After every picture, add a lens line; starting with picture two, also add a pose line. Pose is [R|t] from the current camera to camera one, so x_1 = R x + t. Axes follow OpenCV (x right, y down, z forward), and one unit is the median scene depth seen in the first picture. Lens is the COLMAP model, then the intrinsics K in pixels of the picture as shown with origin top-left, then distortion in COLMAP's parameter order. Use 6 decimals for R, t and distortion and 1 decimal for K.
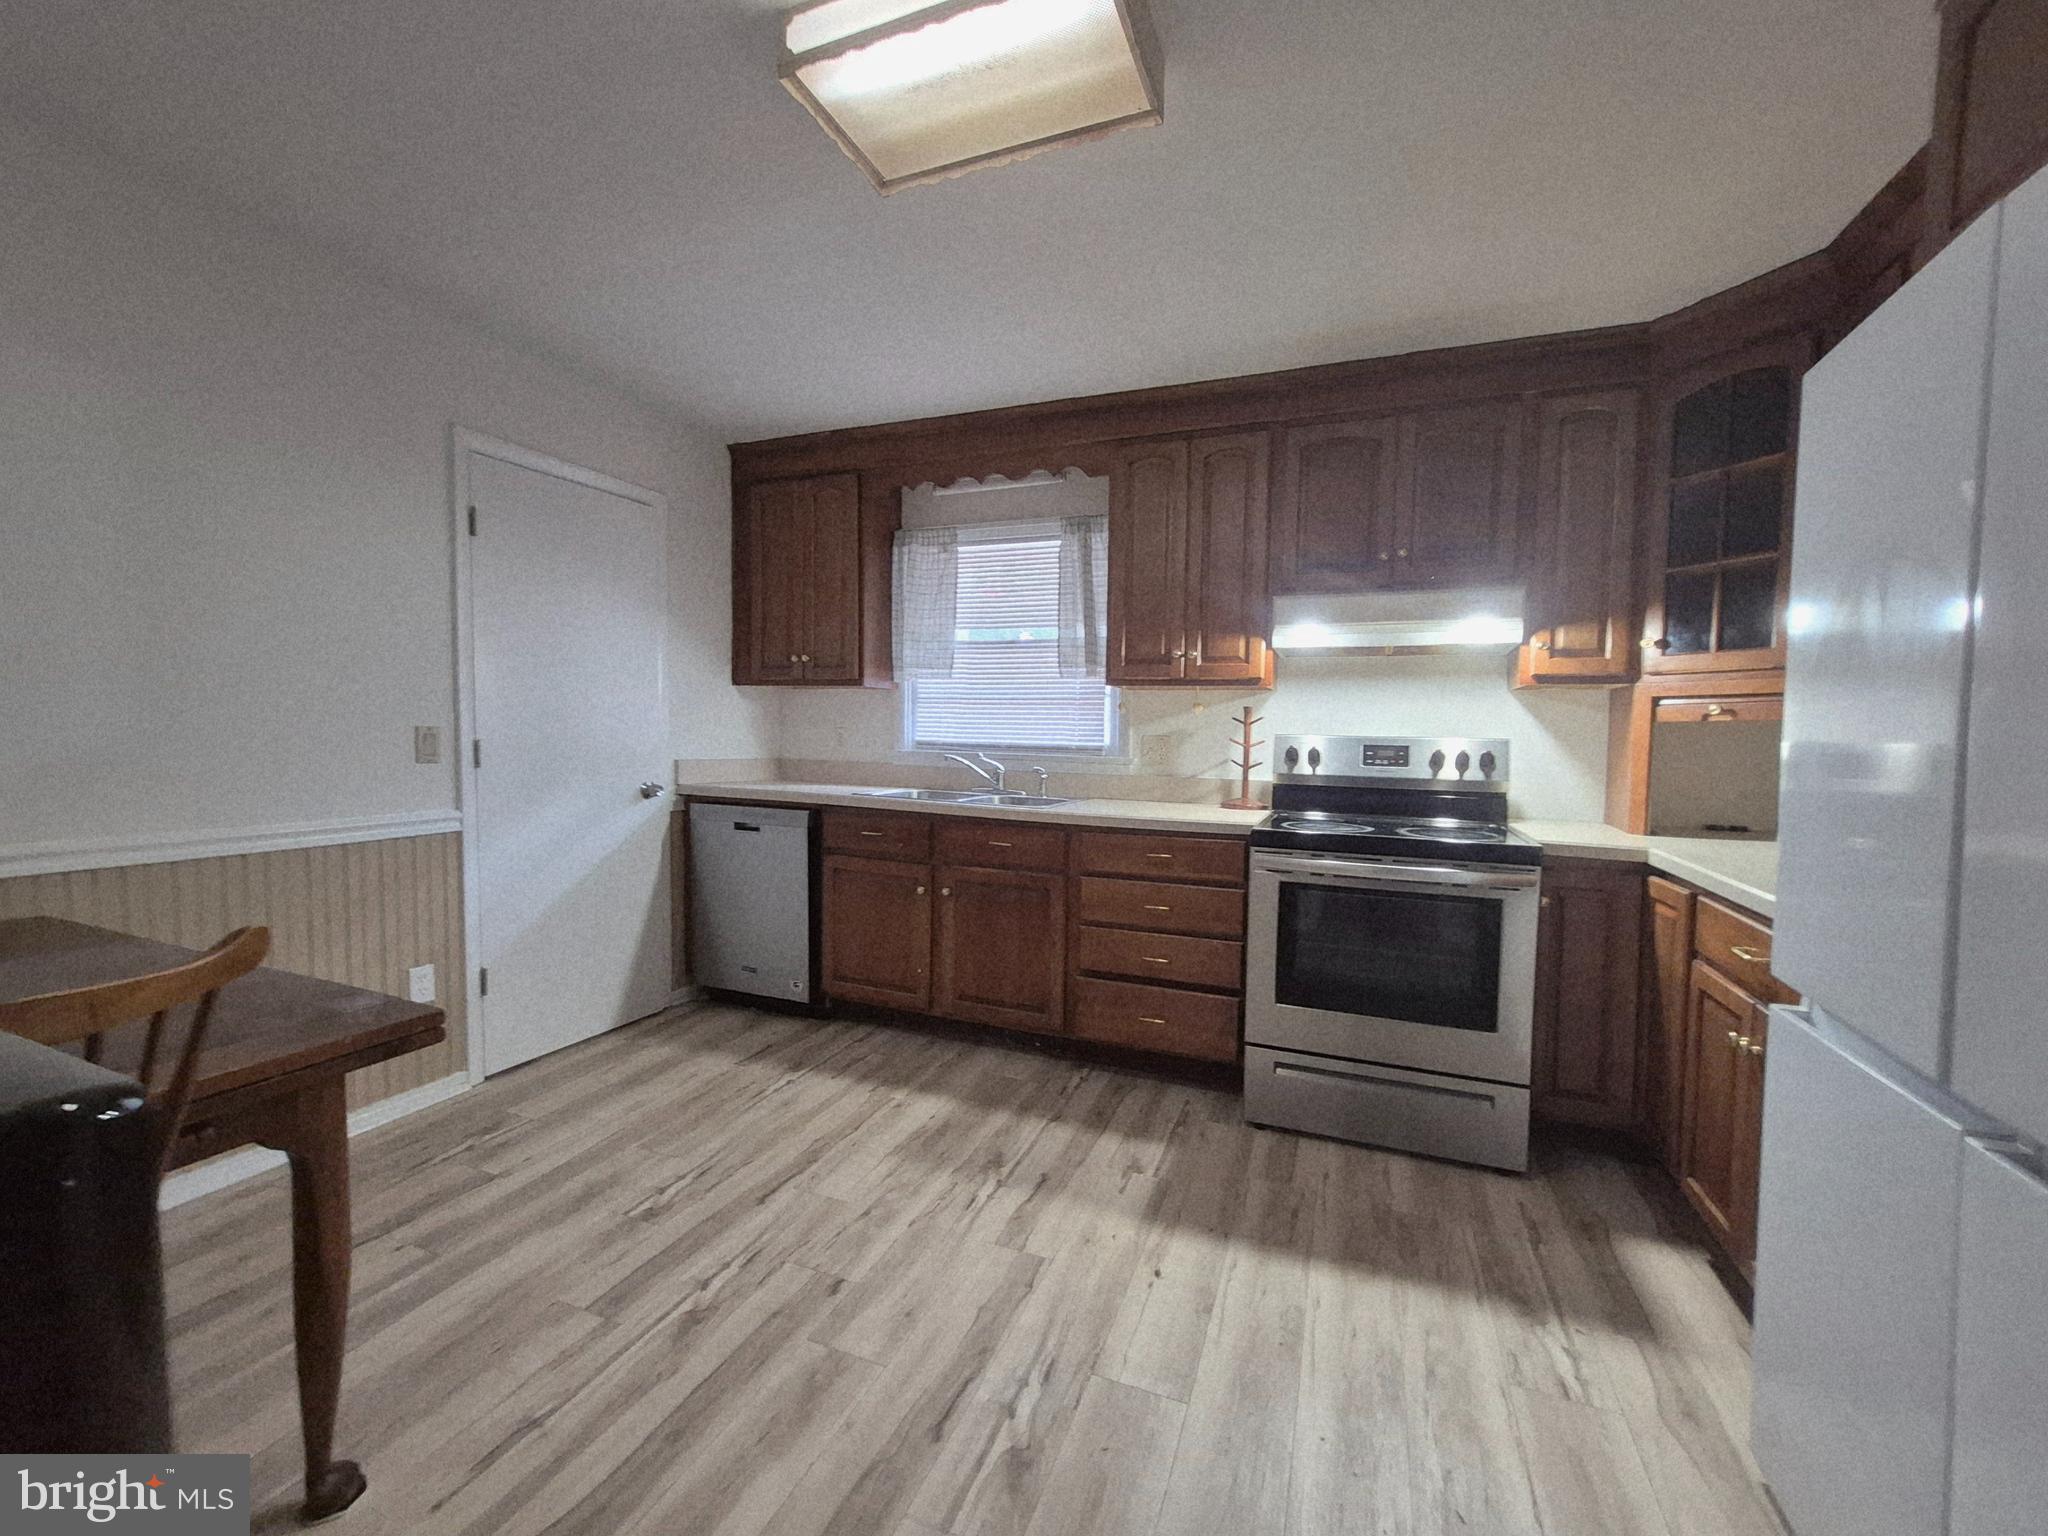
lens RADIAL K [[803.9, 0, 1044.2], [0, 803.9, 780.4], [0, 0, 1]] dist [0.001142, -0.002540]
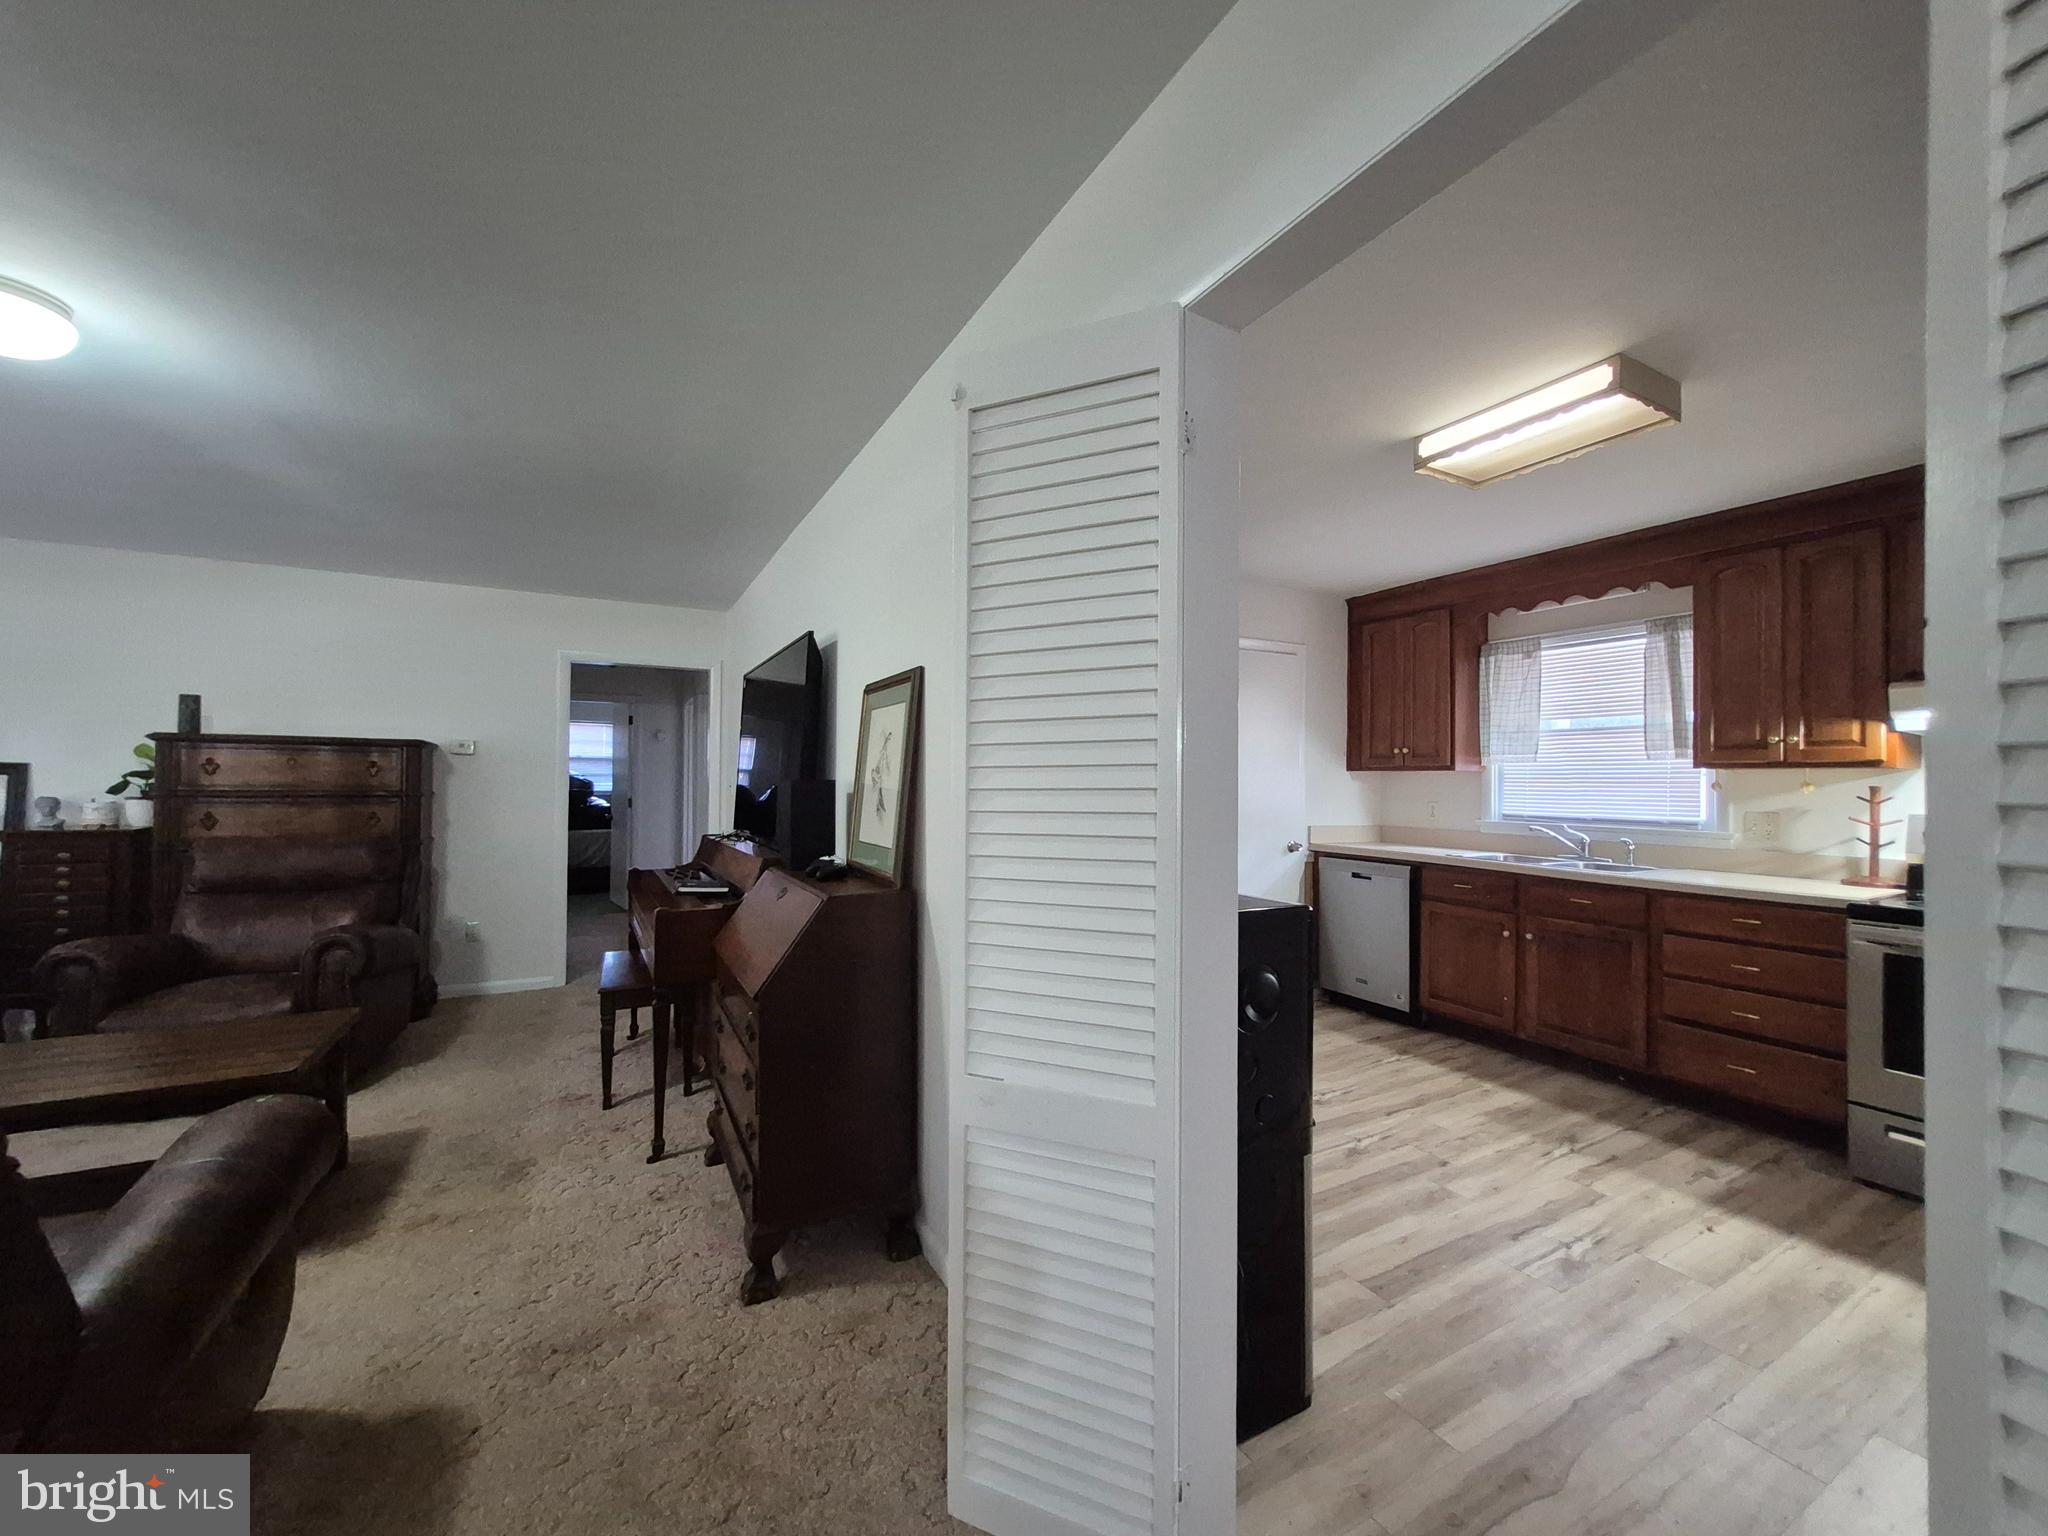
lens RADIAL K [[803.9, 0, 1030.6], [0, 803.9, 779.6], [0, 0, 1]] dist [0.001142, -0.002540]
pose [[0.769906, -0.015154, -0.637977, 0.084878], [-0.031728, 0.997573, -0.061985, -0.003475], [0.637368, 0.067964, 0.767556, -0.486445]]
